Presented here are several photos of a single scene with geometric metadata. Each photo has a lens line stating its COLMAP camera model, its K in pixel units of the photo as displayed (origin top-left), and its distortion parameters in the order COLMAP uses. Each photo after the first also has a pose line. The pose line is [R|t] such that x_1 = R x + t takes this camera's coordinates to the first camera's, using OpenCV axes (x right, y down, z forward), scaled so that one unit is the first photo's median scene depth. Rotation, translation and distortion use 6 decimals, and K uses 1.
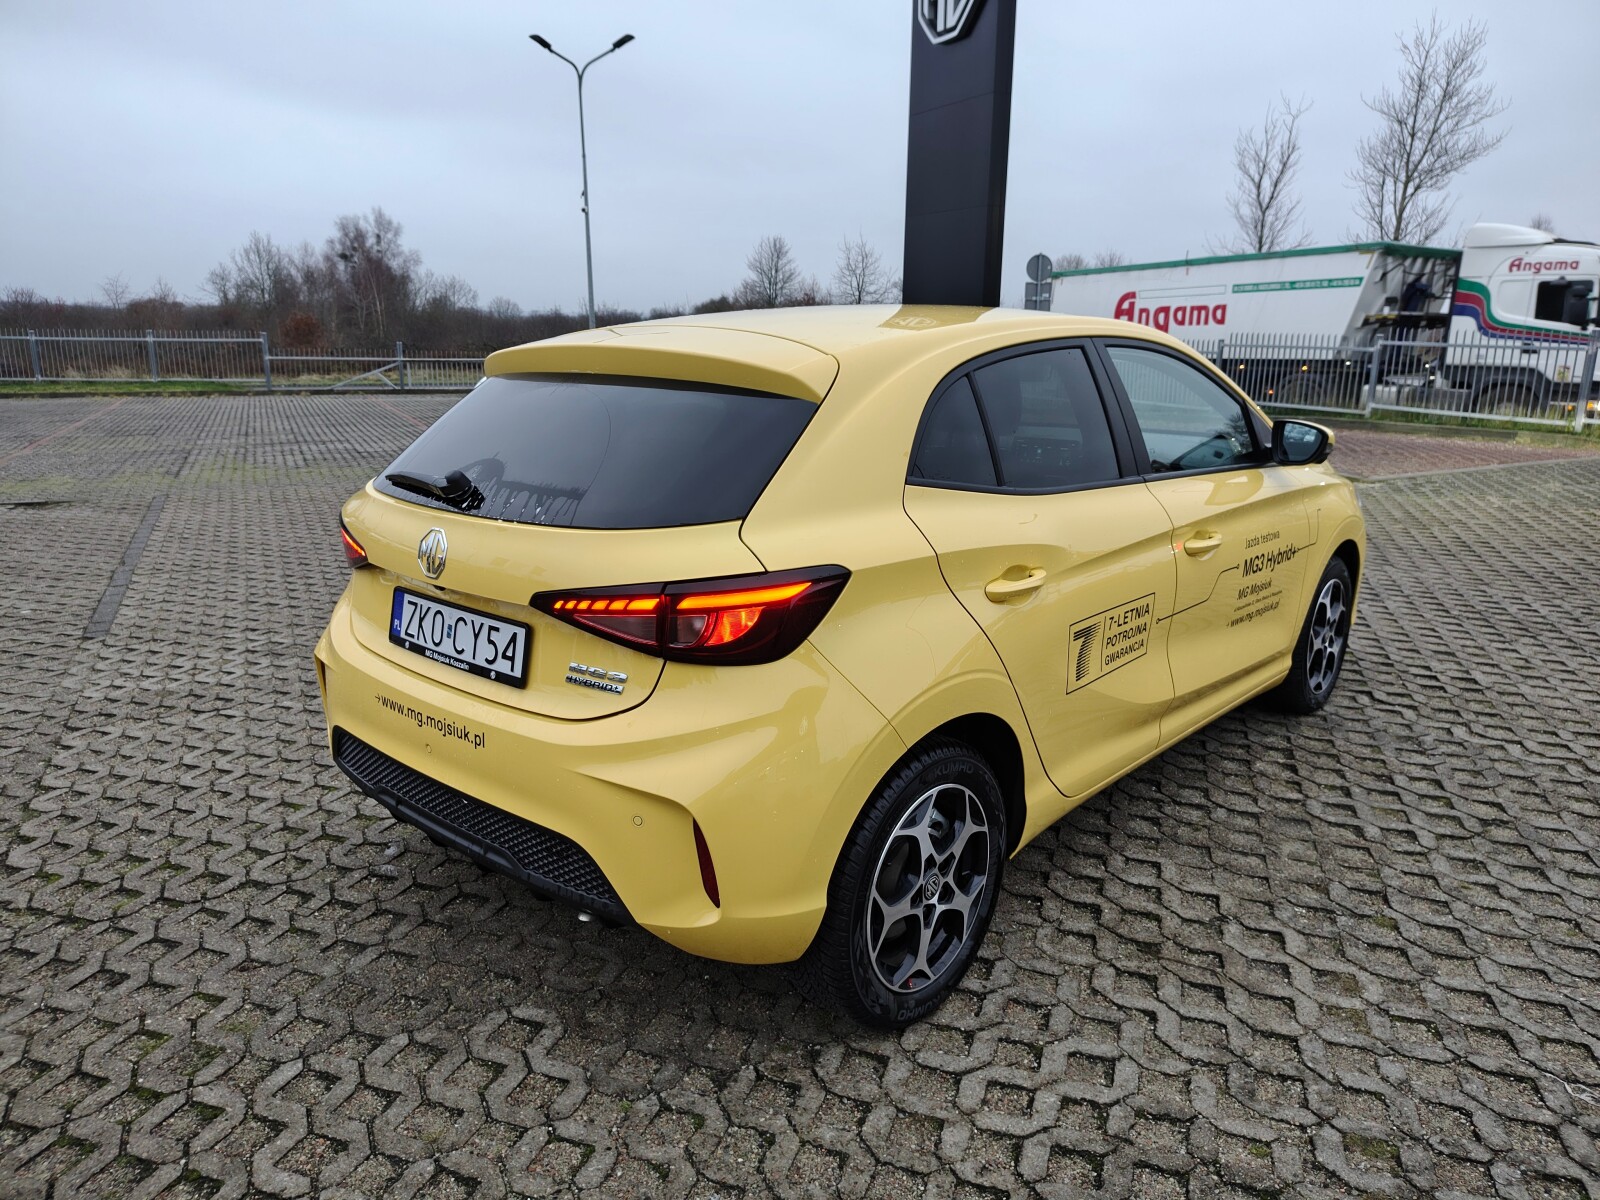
lens RADIAL K [[1131.3, 0, 761.7], [0, 1131.3, 595.9], [0, 0, 1]] dist [0.003324, -0.007046]
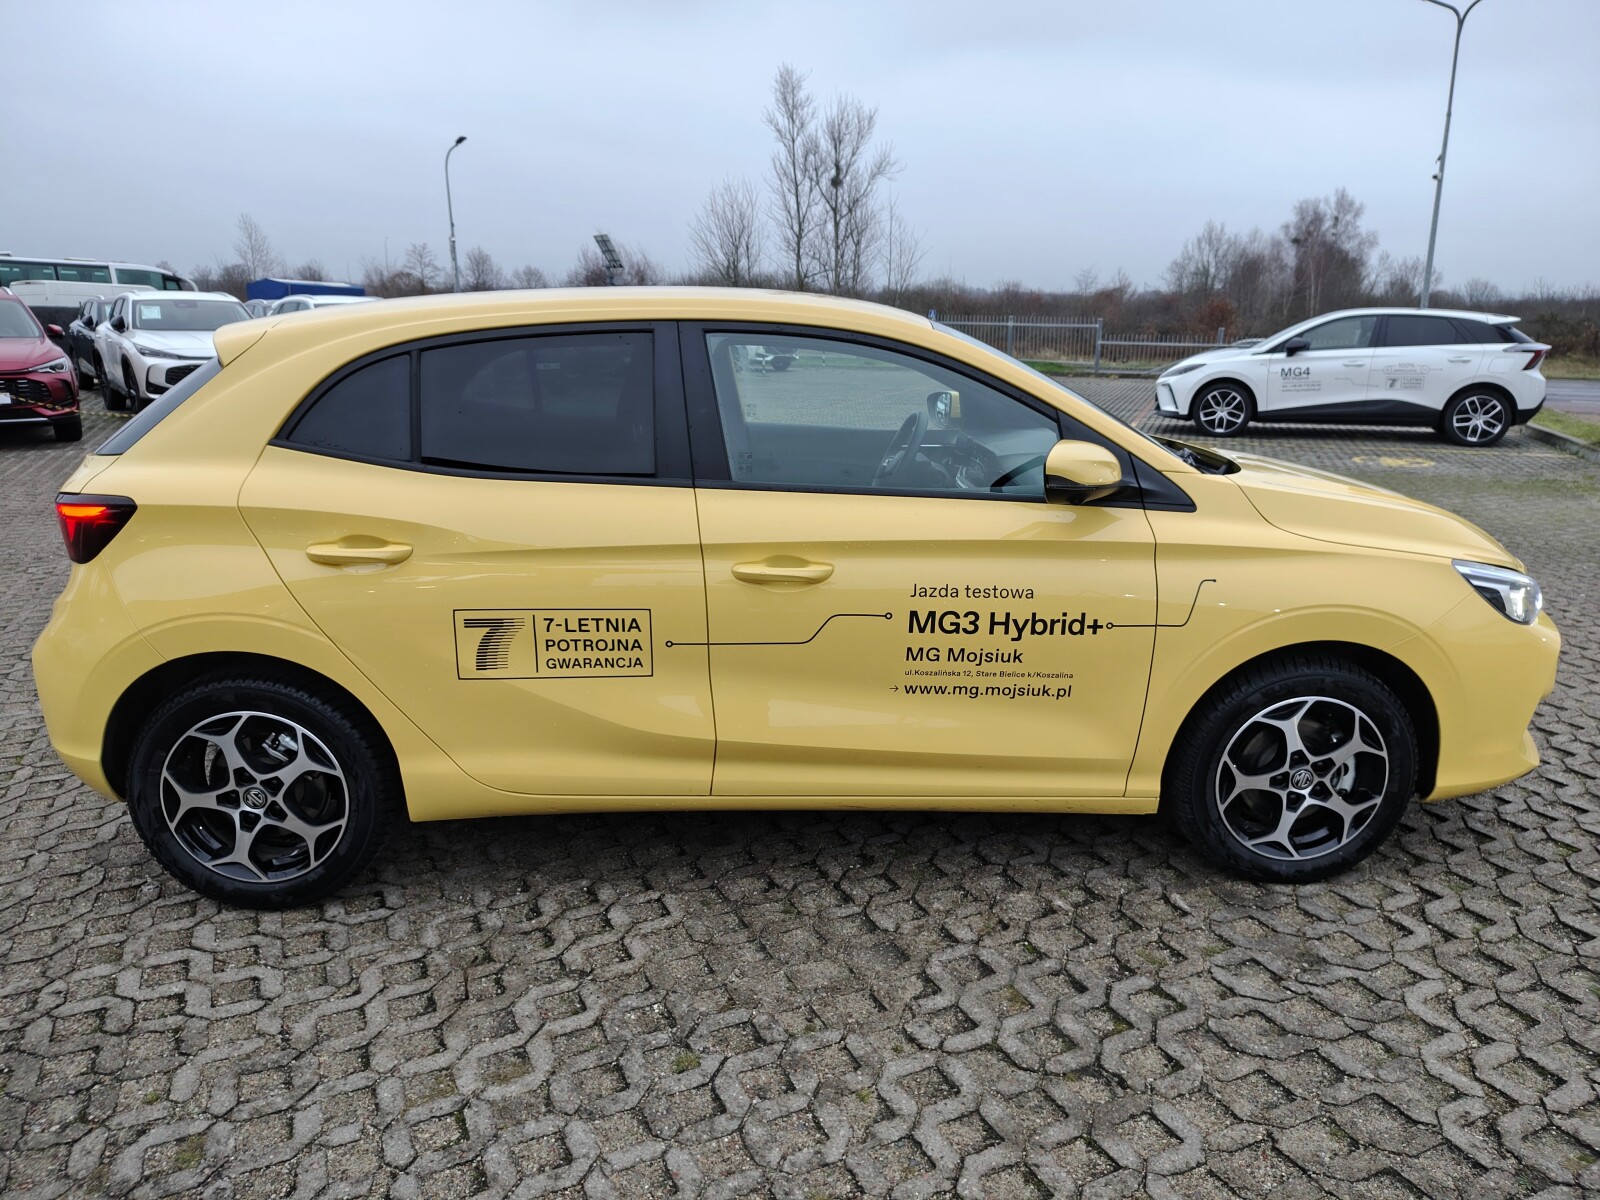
lens RADIAL K [[1110.9, 0, 796.7], [0, 1110.9, 606.1], [0, 0, 1]] dist [0.002718, -0.006452]
pose [[0.694844, 0.185530, -0.694817, 1.105002], [-0.168846, 0.981230, 0.093155, -0.113214], [0.699059, 0.052588, 0.713128, 0.491500]]
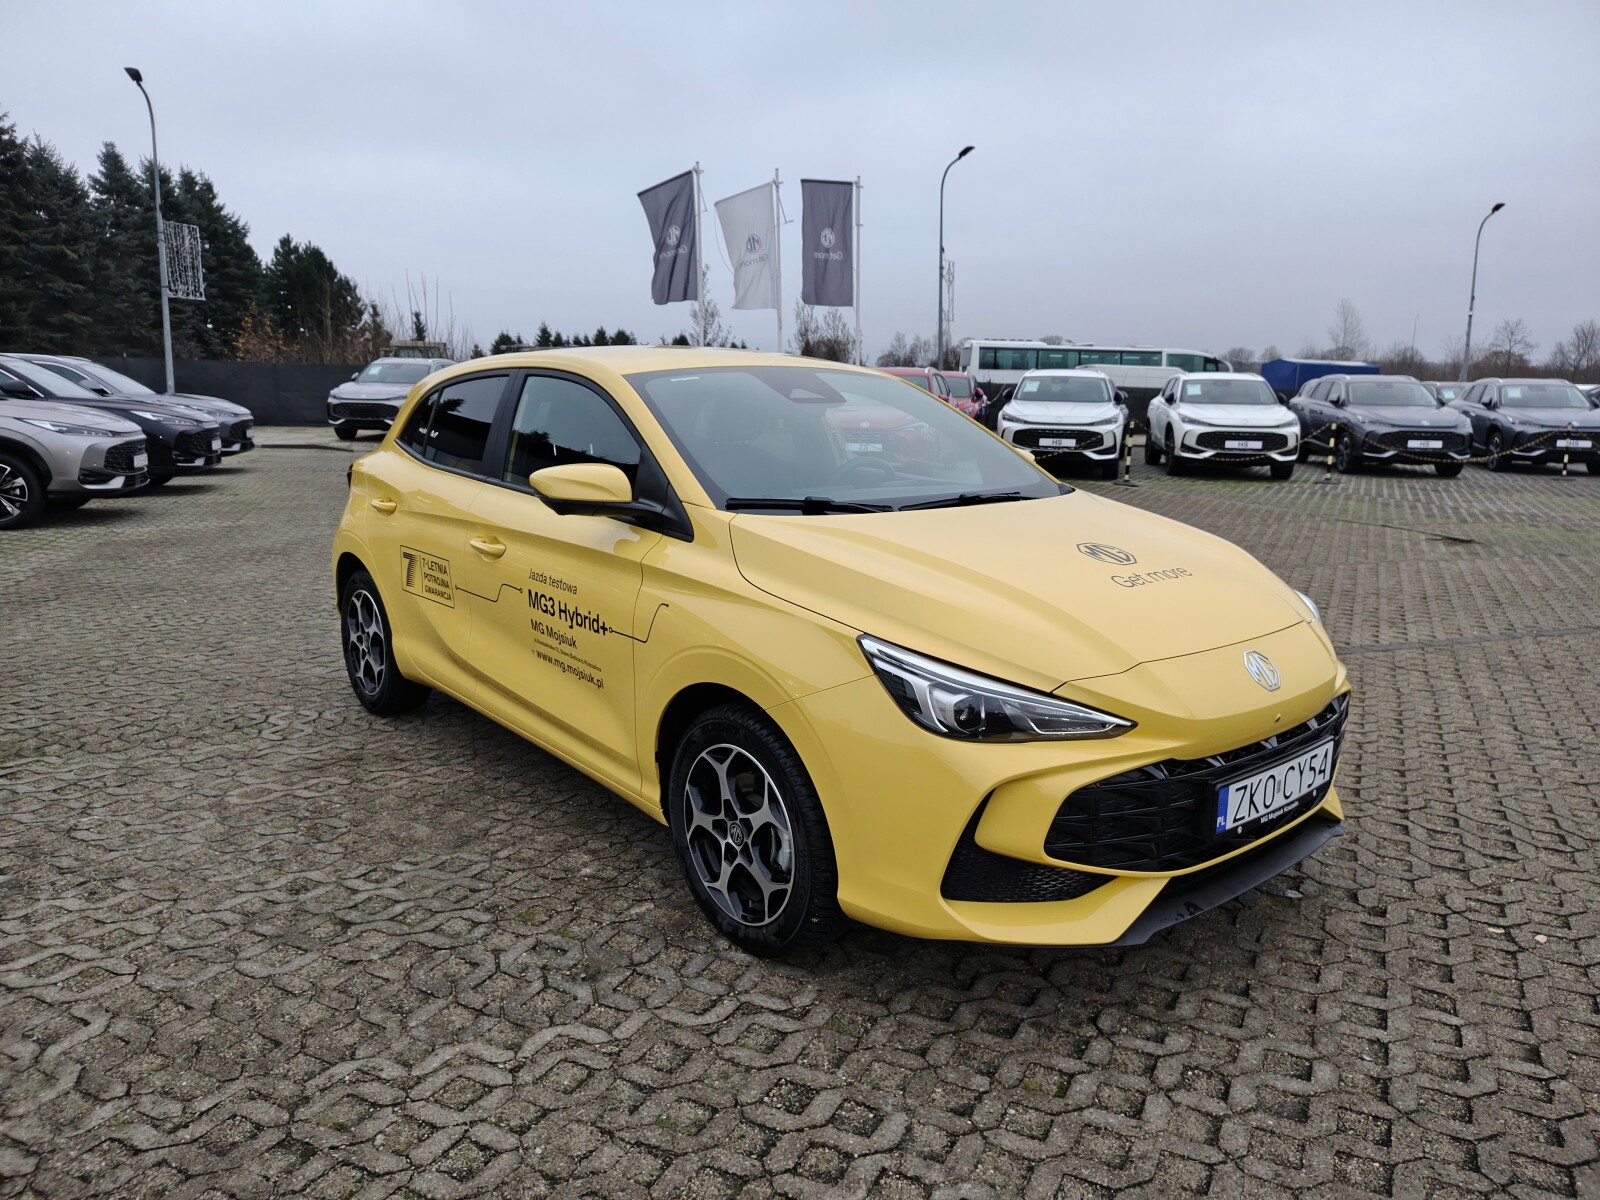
lens RADIAL K [[1090.8, 0, 808.7], [0, 1090.8, 596.0], [0, 0, 1]] dist [0.008889, -0.005418]
pose [[-0.147512, 0.183375, -0.971912, 1.625258], [-0.234597, 0.948133, 0.214495, -0.356121], [0.960835, 0.259649, -0.096842, 1.639794]]
